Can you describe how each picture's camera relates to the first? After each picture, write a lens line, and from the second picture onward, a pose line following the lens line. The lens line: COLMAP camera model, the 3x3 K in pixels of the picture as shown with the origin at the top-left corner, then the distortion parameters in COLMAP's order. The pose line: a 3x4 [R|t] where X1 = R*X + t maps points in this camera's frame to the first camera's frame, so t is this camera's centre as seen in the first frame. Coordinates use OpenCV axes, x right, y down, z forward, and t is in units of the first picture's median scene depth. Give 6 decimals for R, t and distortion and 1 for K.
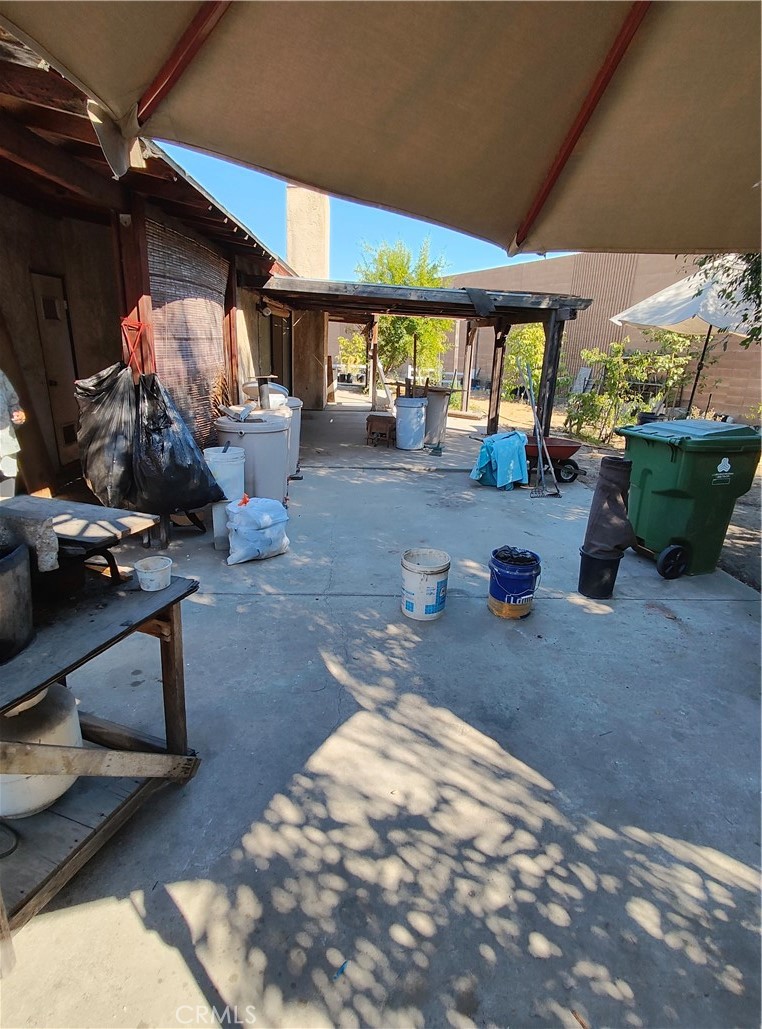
lens RADIAL K [[543.2, 0, 381.0], [0, 543.2, 514.5], [0, 0, 1]] dist [-0.028243, 0.030815]
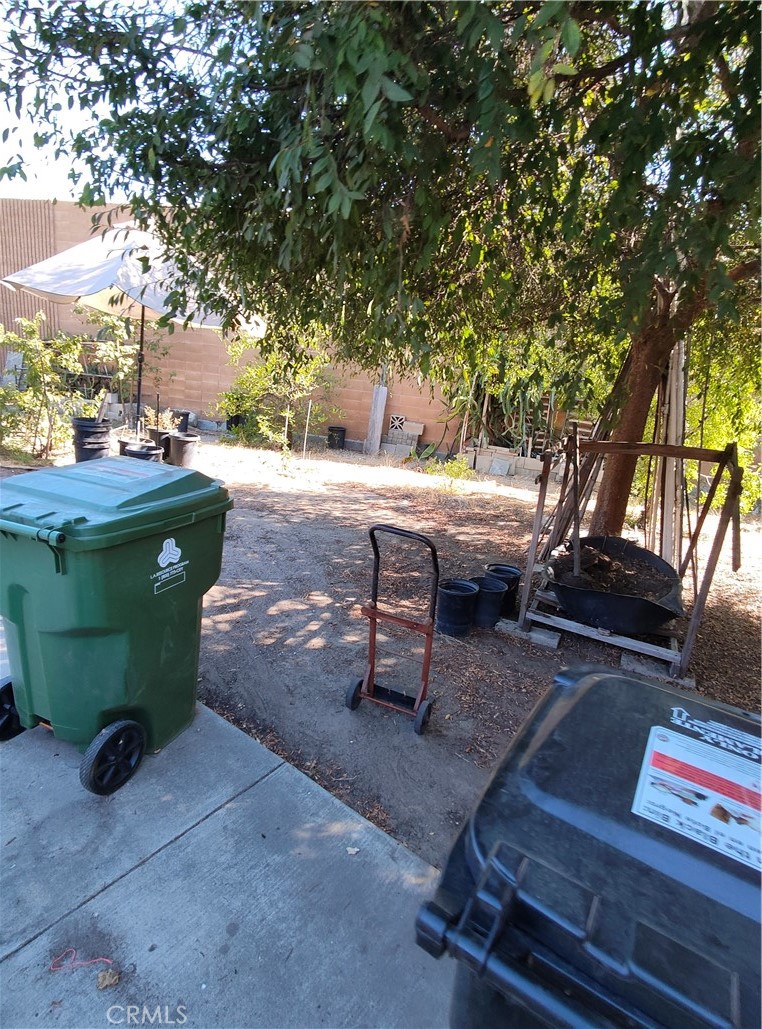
lens RADIAL K [[543.2, 0, 381.0], [0, 543.2, 514.5], [0, 0, 1]] dist [-0.028243, 0.030815]
pose [[0.631960, -0.171414, 0.755807, 0.283291], [0.155335, 0.983459, 0.093163, -0.109950], [-0.759275, 0.058528, 0.648133, 0.378096]]
